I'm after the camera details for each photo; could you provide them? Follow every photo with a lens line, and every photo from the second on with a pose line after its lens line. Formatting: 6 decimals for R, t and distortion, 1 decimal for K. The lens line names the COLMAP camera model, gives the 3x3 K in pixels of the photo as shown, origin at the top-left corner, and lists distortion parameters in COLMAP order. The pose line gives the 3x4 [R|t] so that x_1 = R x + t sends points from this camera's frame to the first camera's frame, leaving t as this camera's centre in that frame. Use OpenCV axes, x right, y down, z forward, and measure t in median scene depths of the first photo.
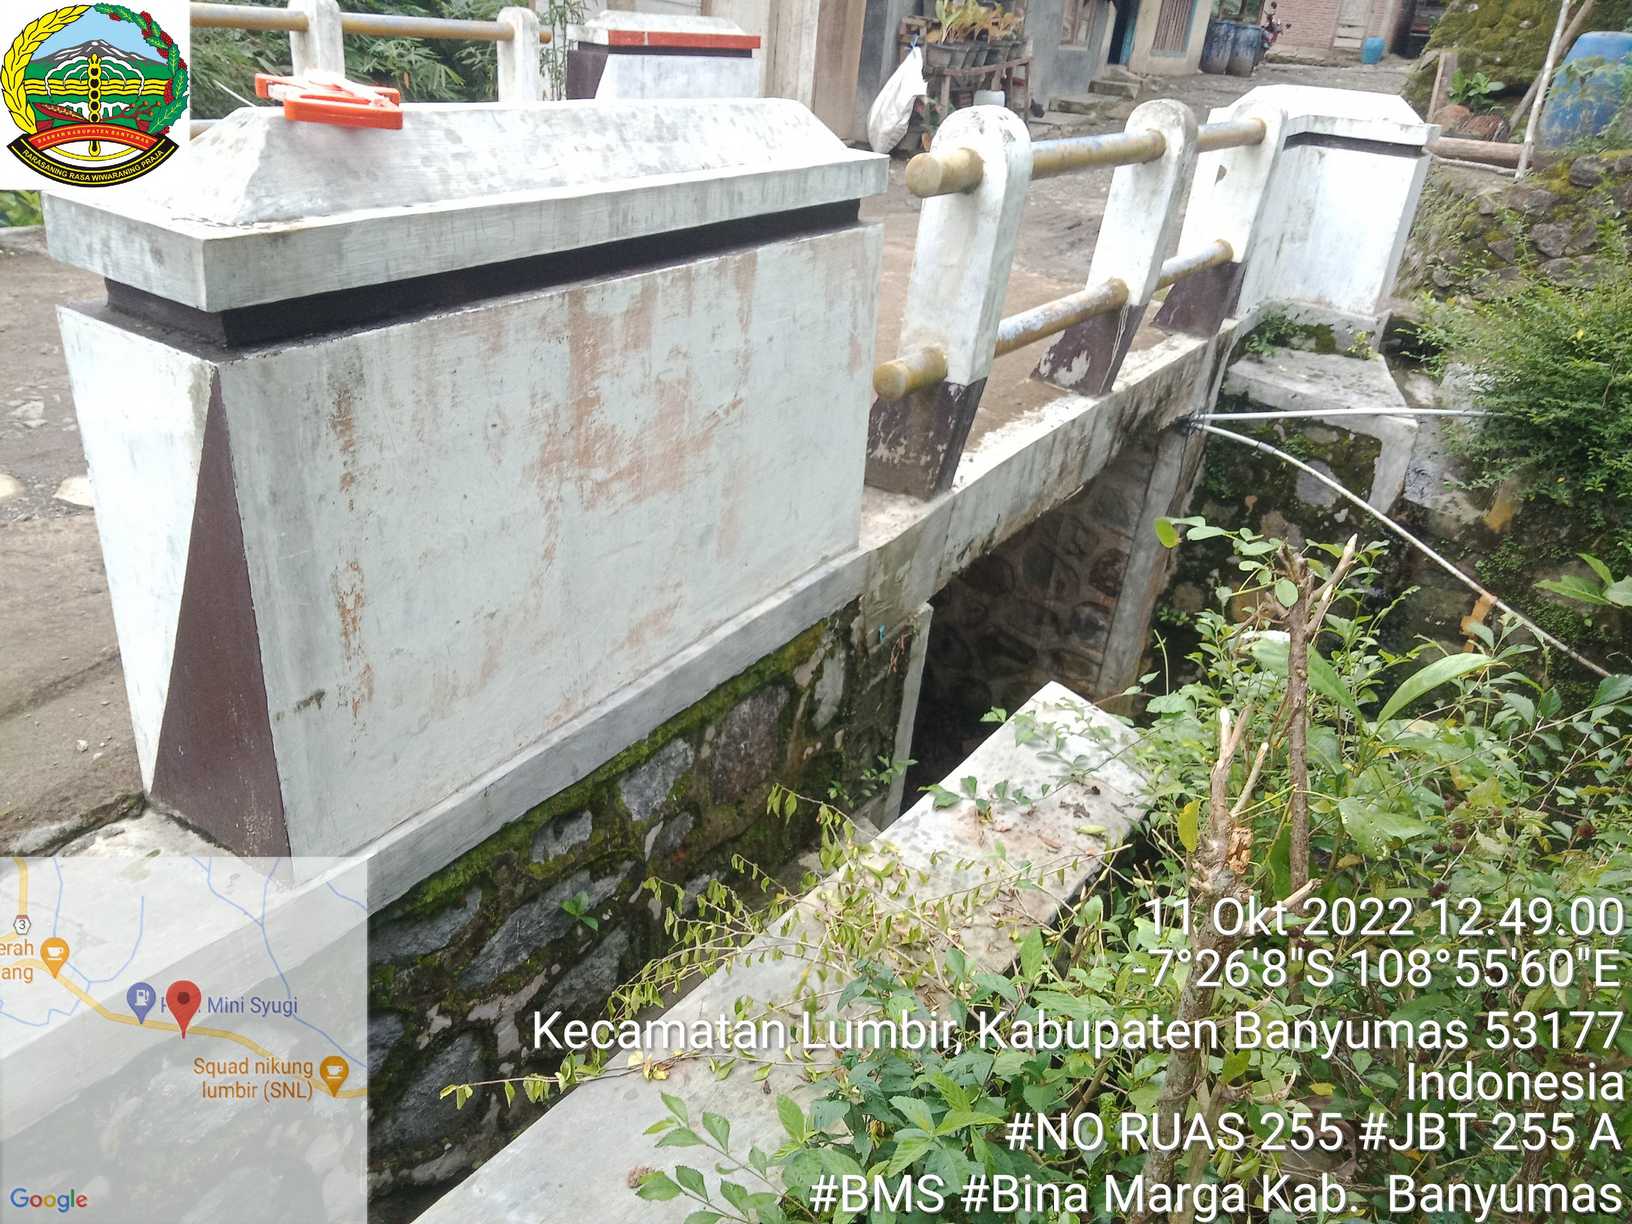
lens RADIAL K [[1205.2, 0, 811.3], [0, 1205.2, 629.0], [0, 0, 1]] dist [0.001198, -0.000775]
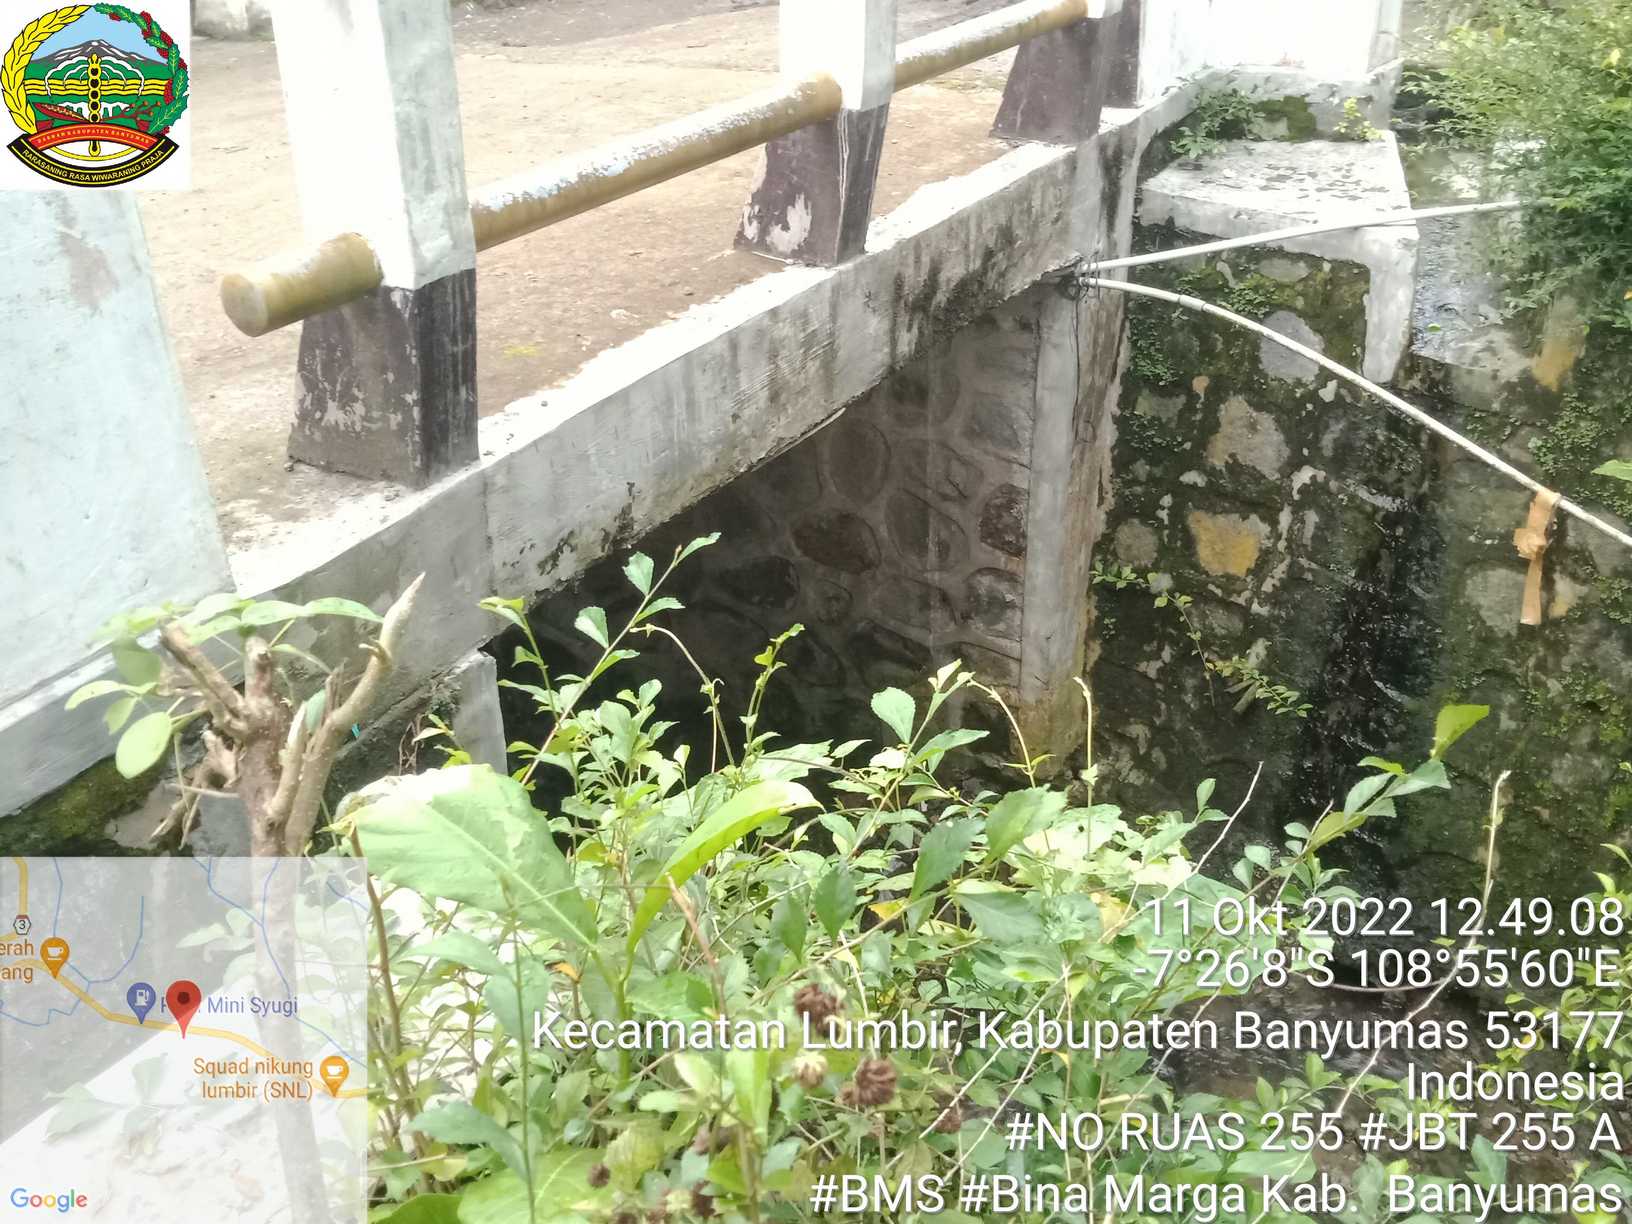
lens RADIAL K [[1662.8, 0, 816.0], [0, 1662.8, 612.0], [0, 0, 1]] dist [0.120079, -0.290750]
pose [[0.992044, -0.124279, -0.020078, 0.174811], [0.124333, 0.992240, 0.001435, -0.013078], [0.019744, -0.003920, 0.999797, 0.104640]]
